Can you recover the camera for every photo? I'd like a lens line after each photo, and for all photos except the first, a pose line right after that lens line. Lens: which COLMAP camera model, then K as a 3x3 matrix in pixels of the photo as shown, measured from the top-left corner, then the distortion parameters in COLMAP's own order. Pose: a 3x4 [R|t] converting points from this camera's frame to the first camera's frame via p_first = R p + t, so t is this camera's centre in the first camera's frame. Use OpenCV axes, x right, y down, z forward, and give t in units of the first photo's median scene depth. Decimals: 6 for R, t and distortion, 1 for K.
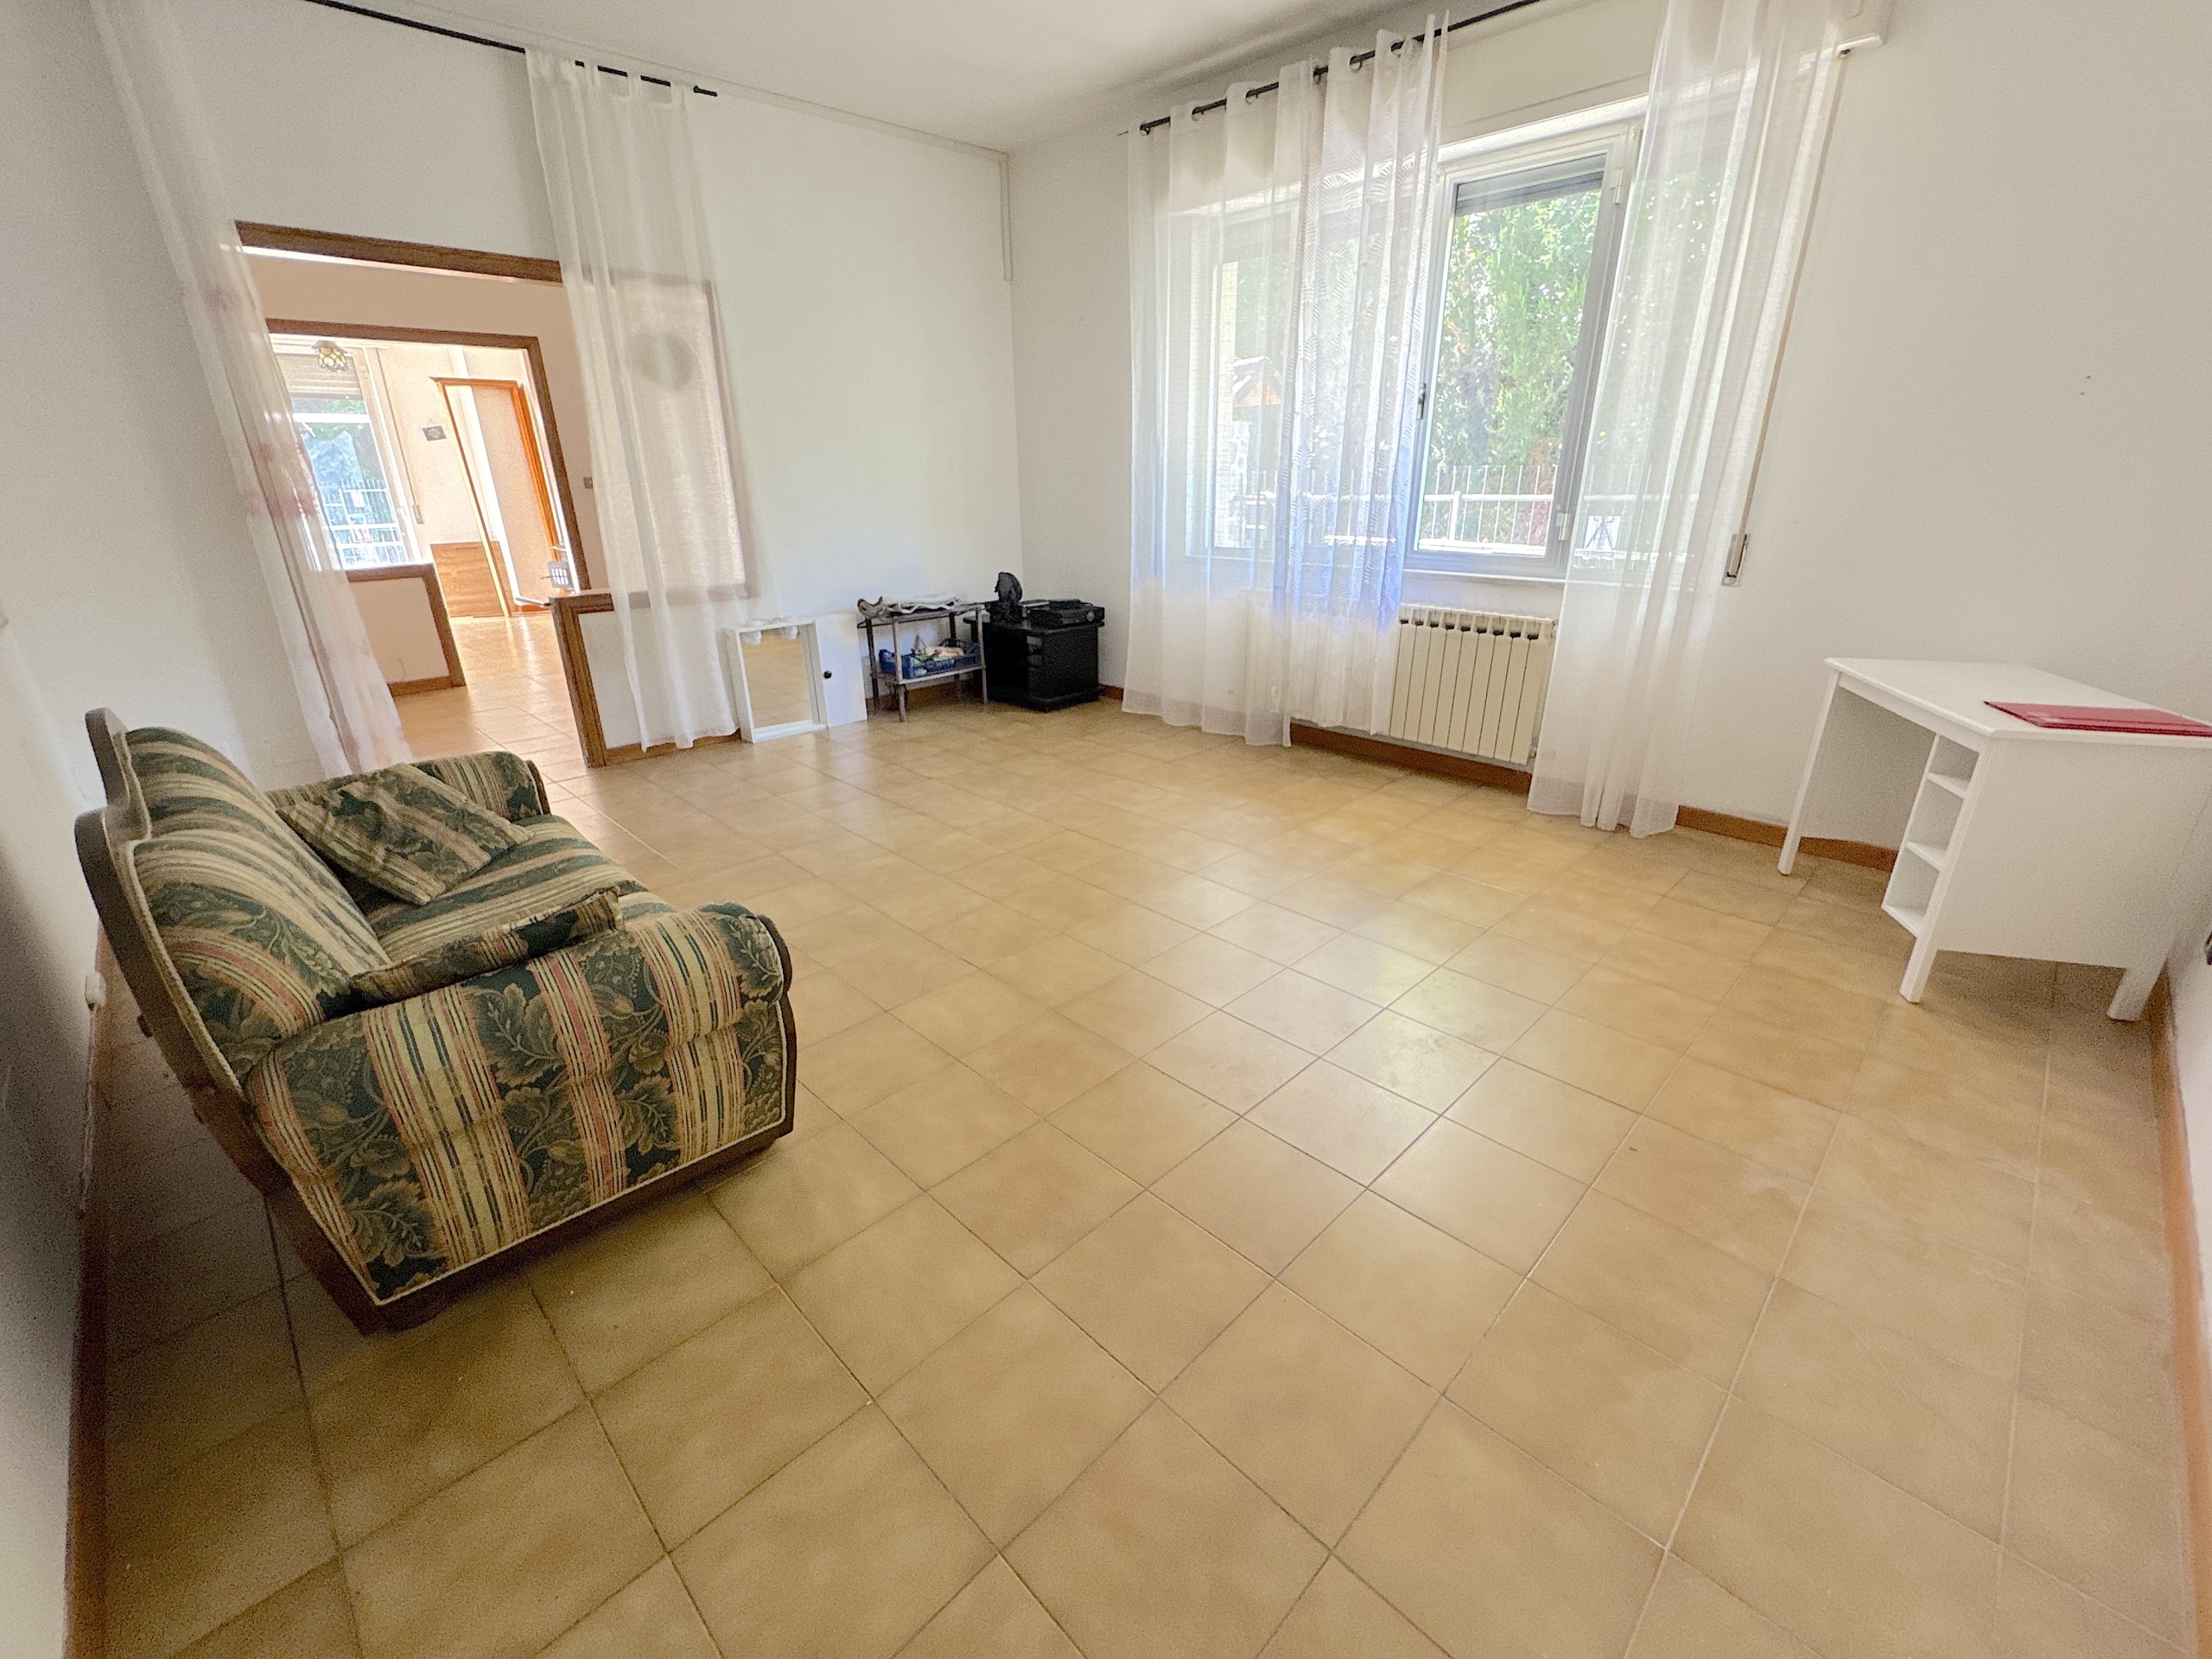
lens RADIAL K [[931.2, 0, 1106.0], [0, 931.2, 829.5], [0, 0, 1]] dist [-0.002889, -0.000136]
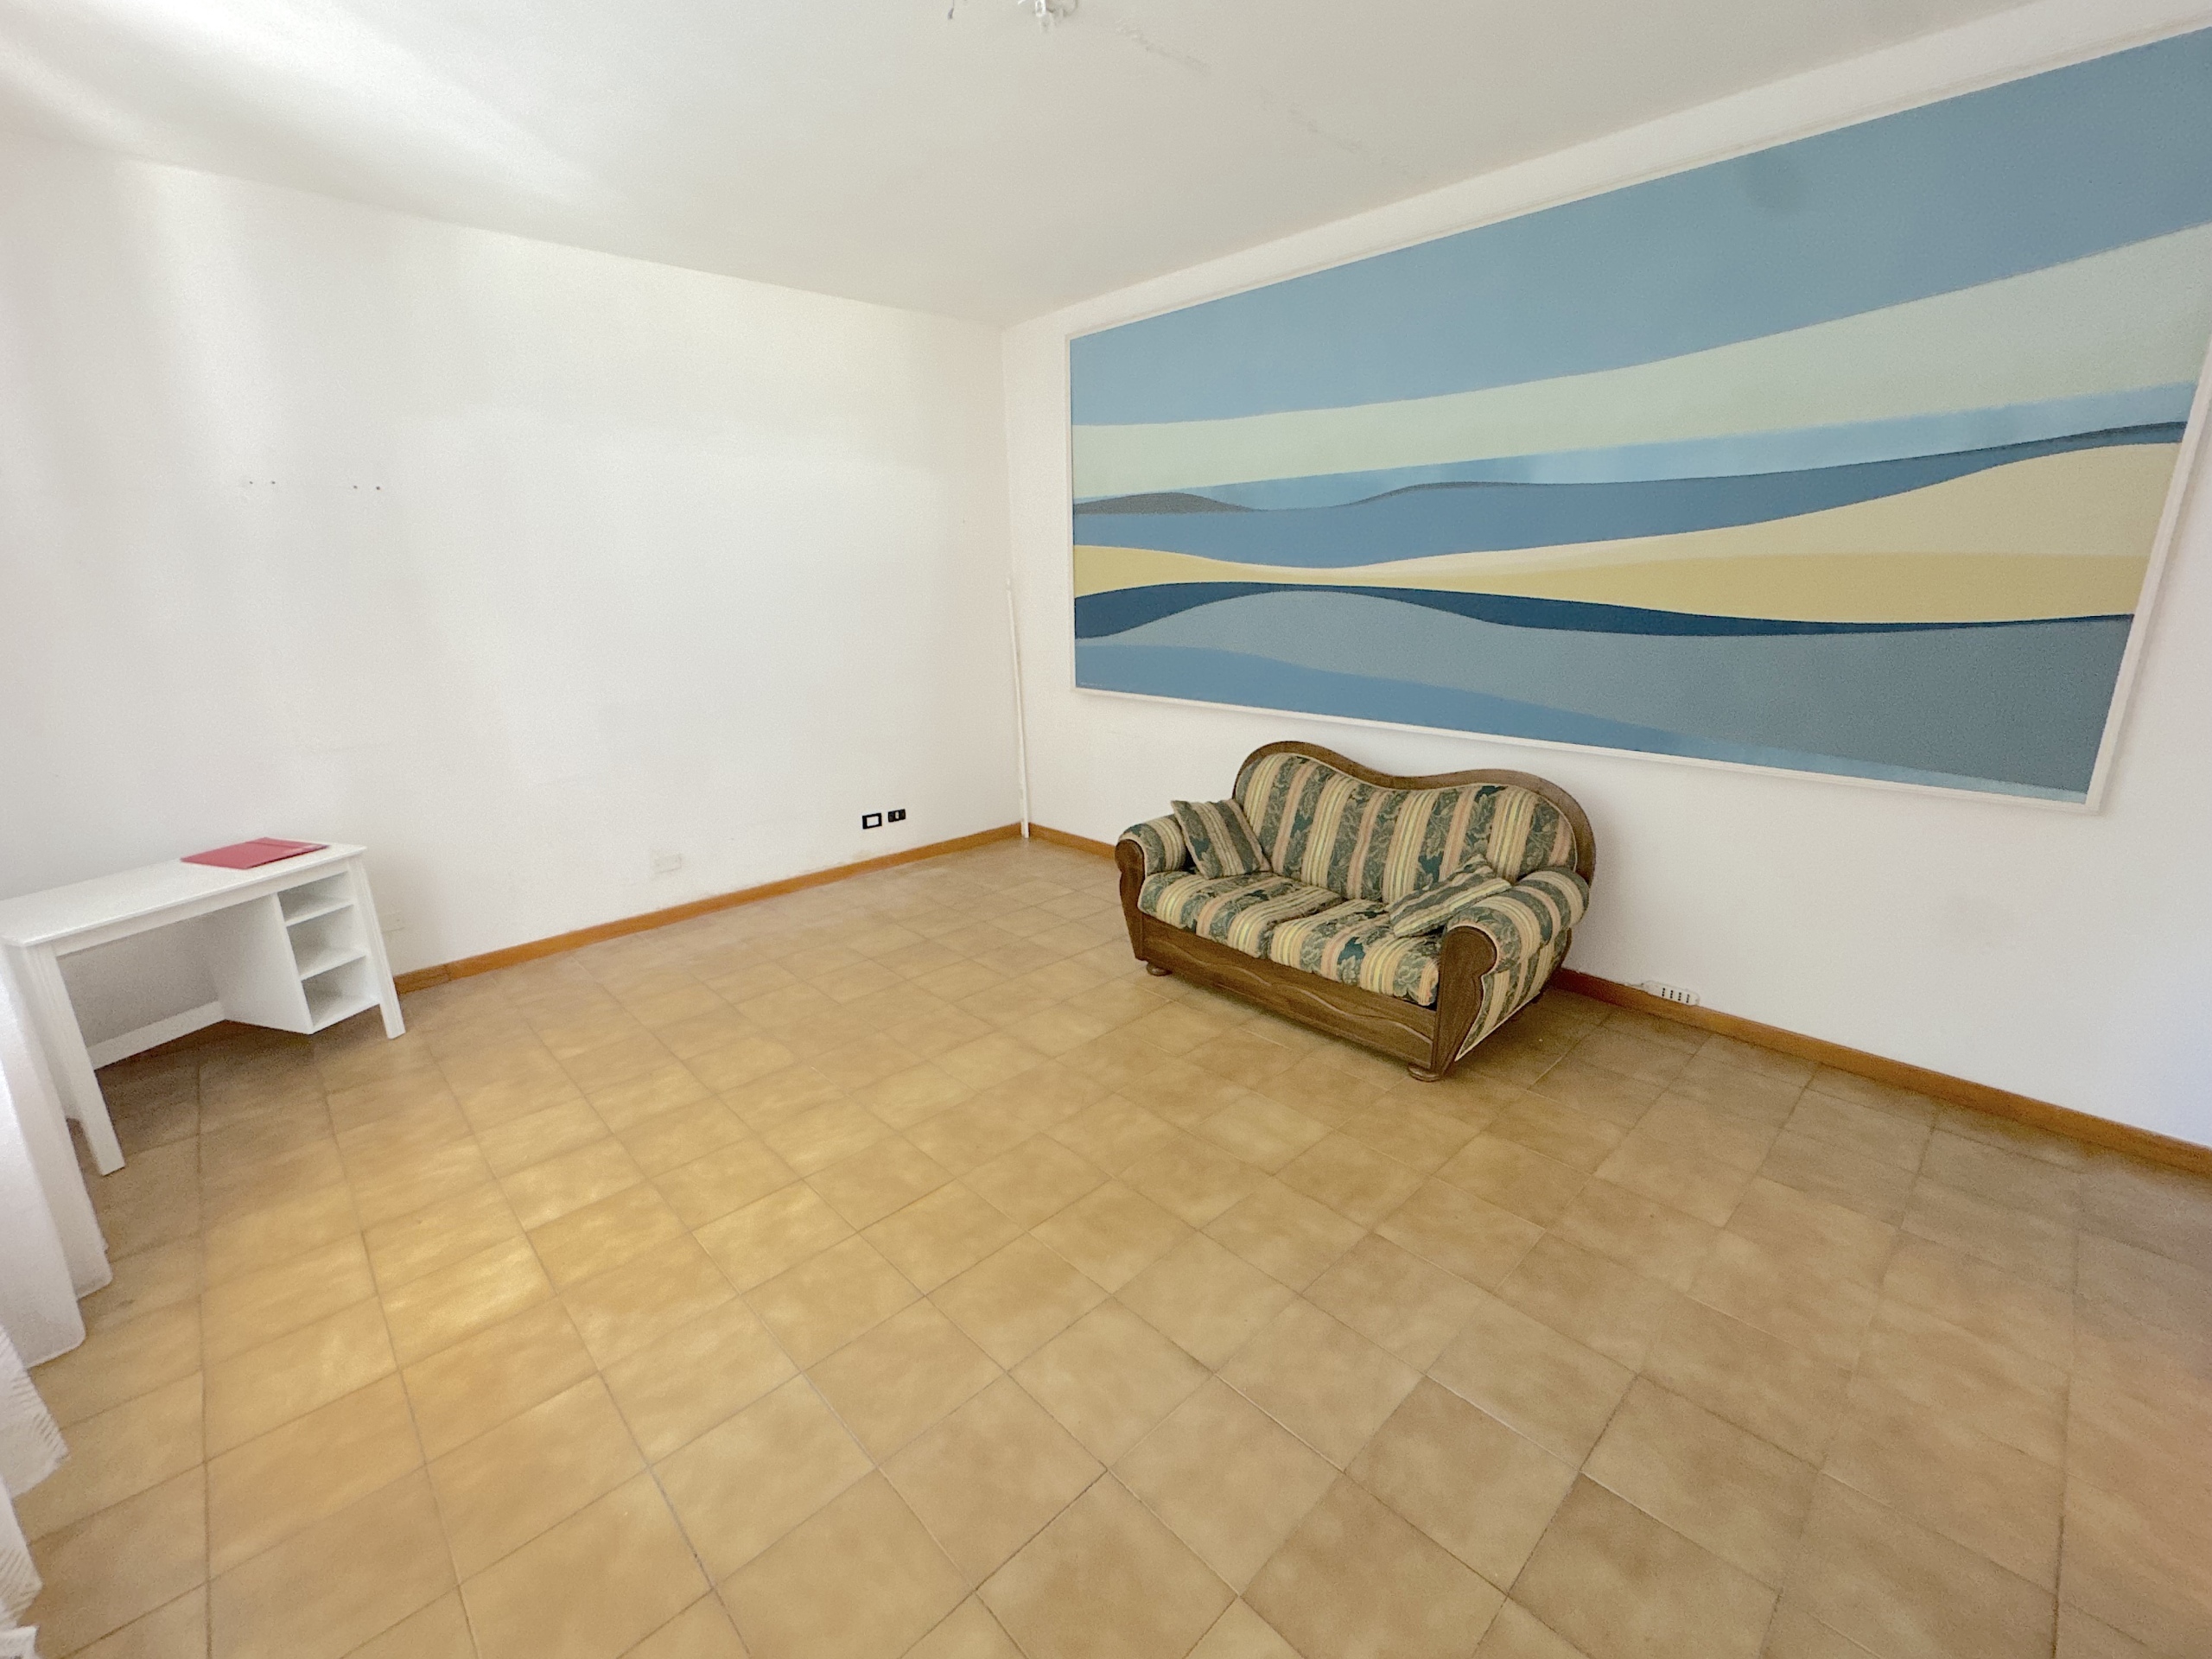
lens RADIAL K [[931.2, 0, 1106.0], [0, 931.2, 829.5], [0, 0, 1]] dist [-0.002889, -0.000136]
pose [[-0.999232, 0.023383, 0.031436, -0.190698], [0.037558, 0.800084, 0.598711, -0.623636], [-0.011152, 0.599432, -0.800348, 1.371009]]
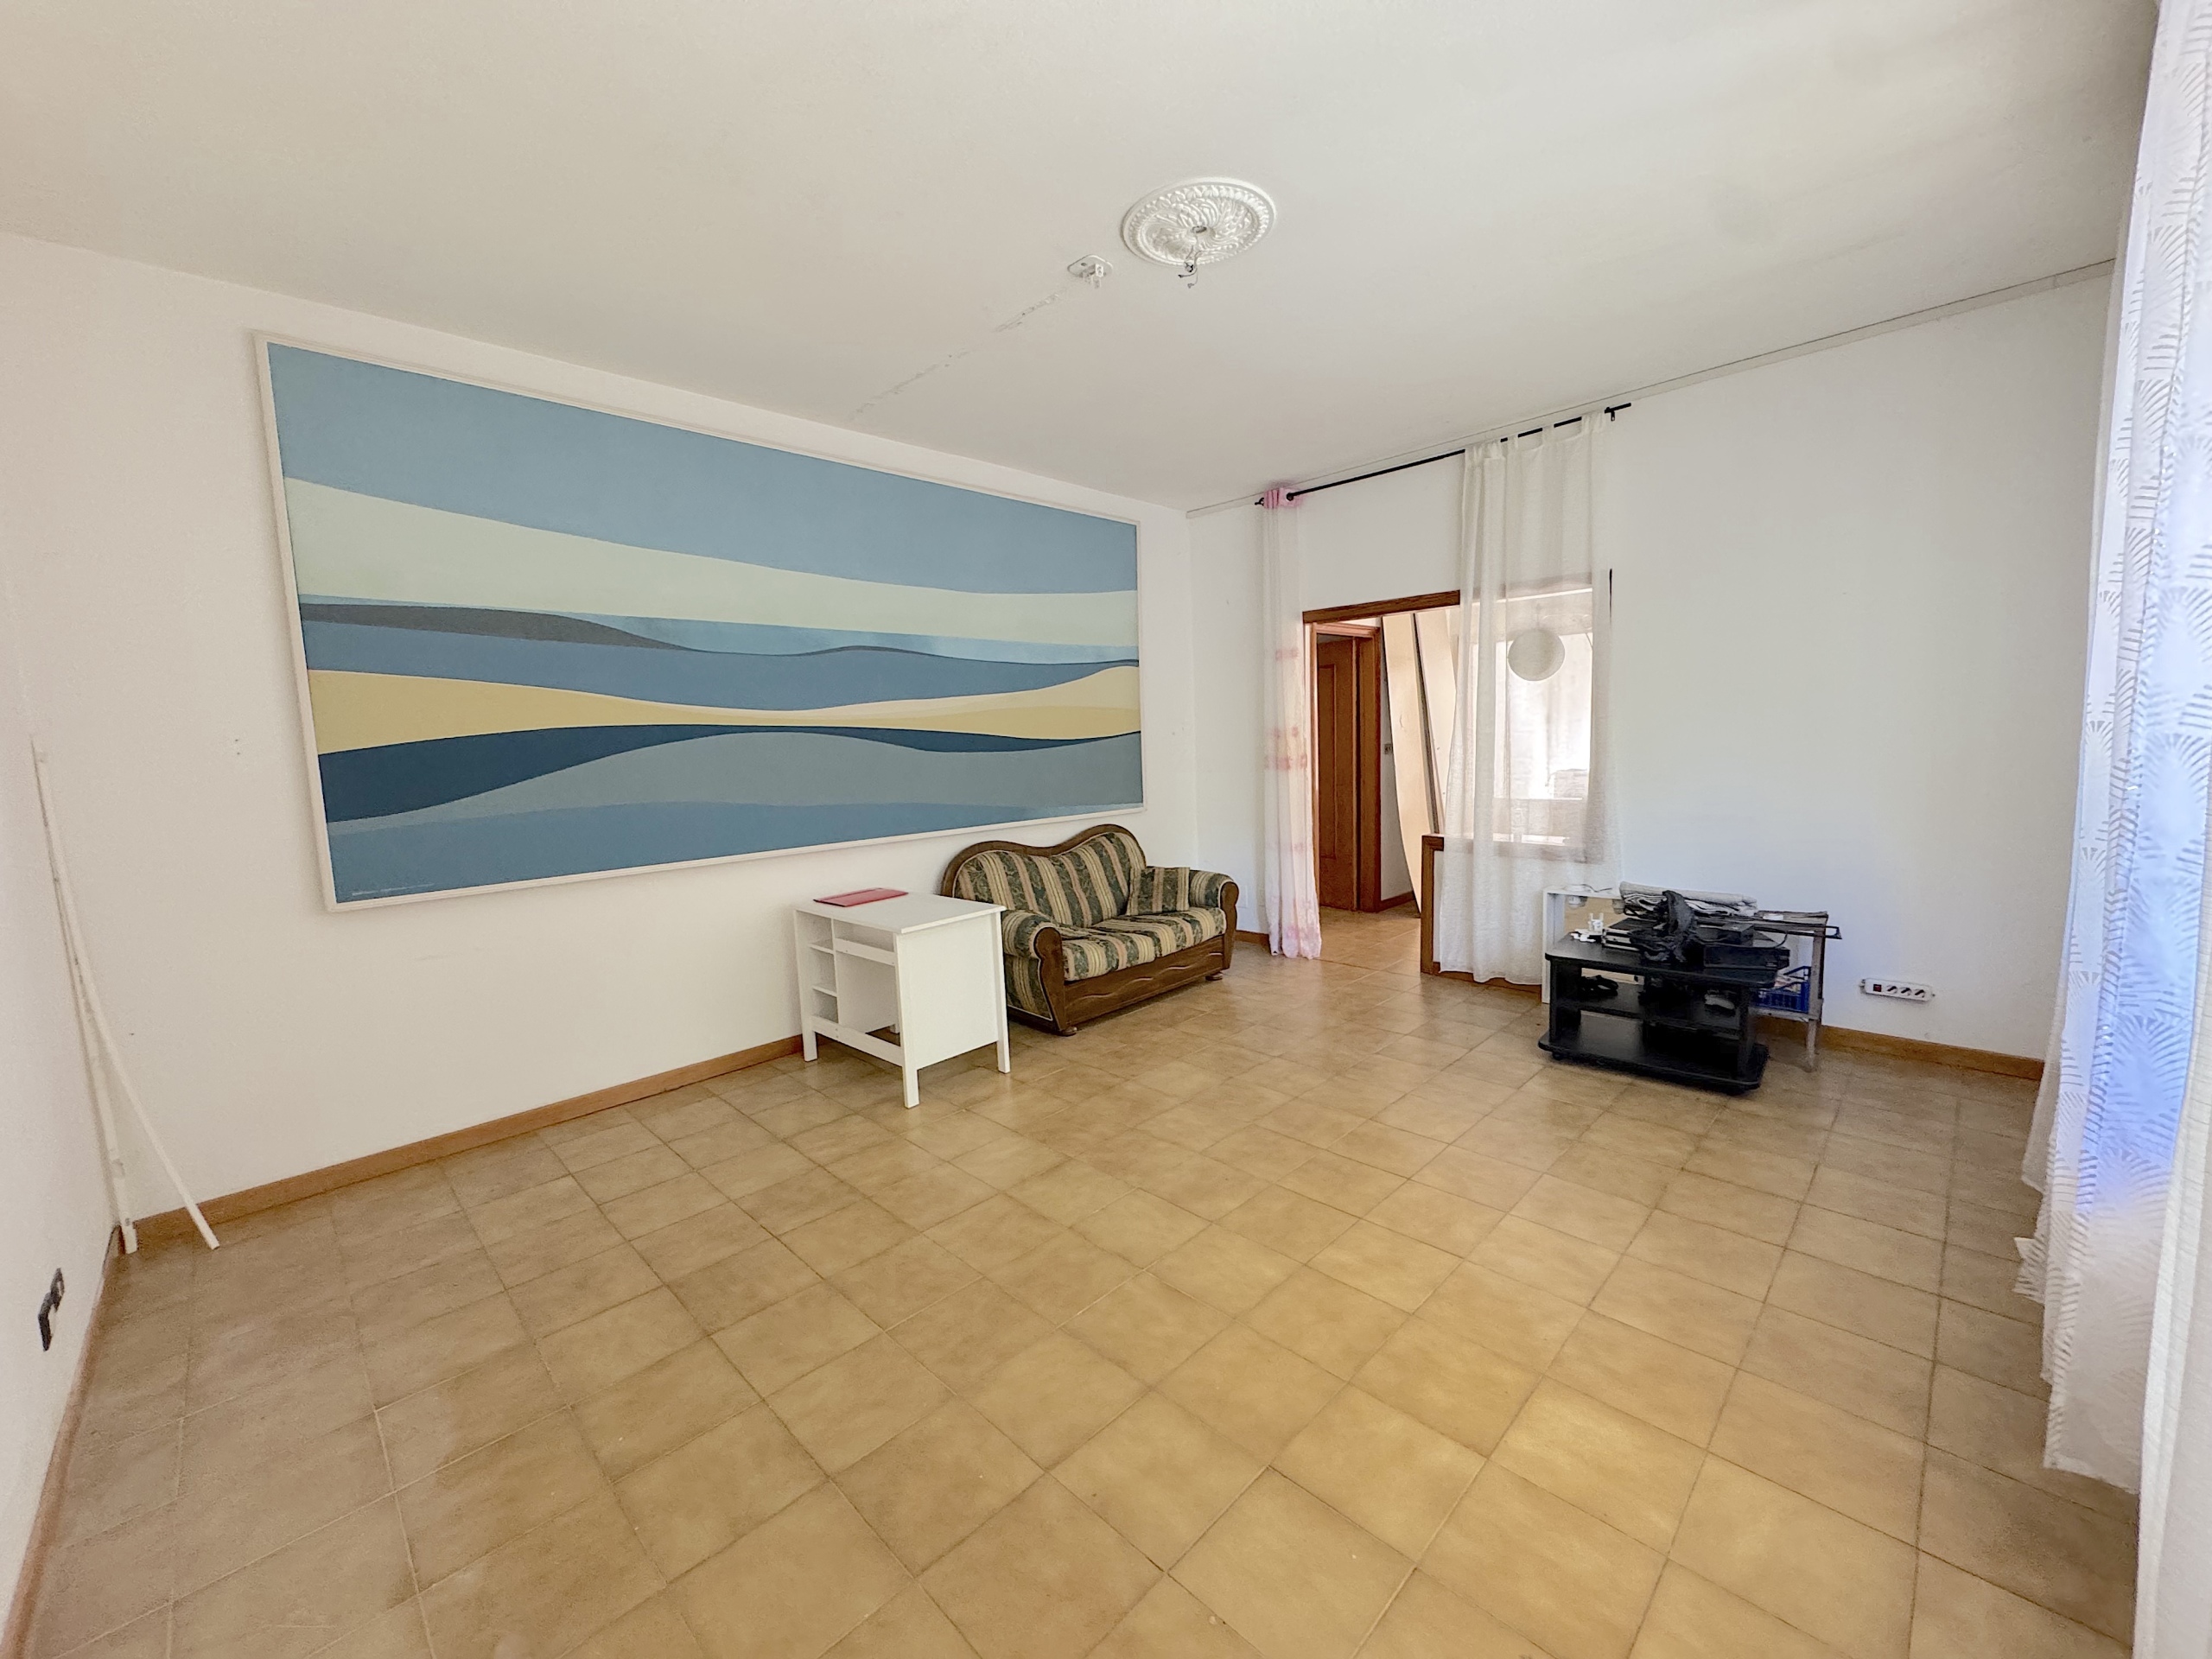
lens RADIAL K [[880.7, 0, 1101.5], [0, 880.7, 832.3], [0, 0, 1]] dist [-0.003745, 0.000078]
pose [[-0.003786, 0.121704, -0.992559, 0.730917], [-0.327828, 0.937563, 0.116210, -0.302732], [0.944730, 0.325829, 0.036349, 0.654151]]
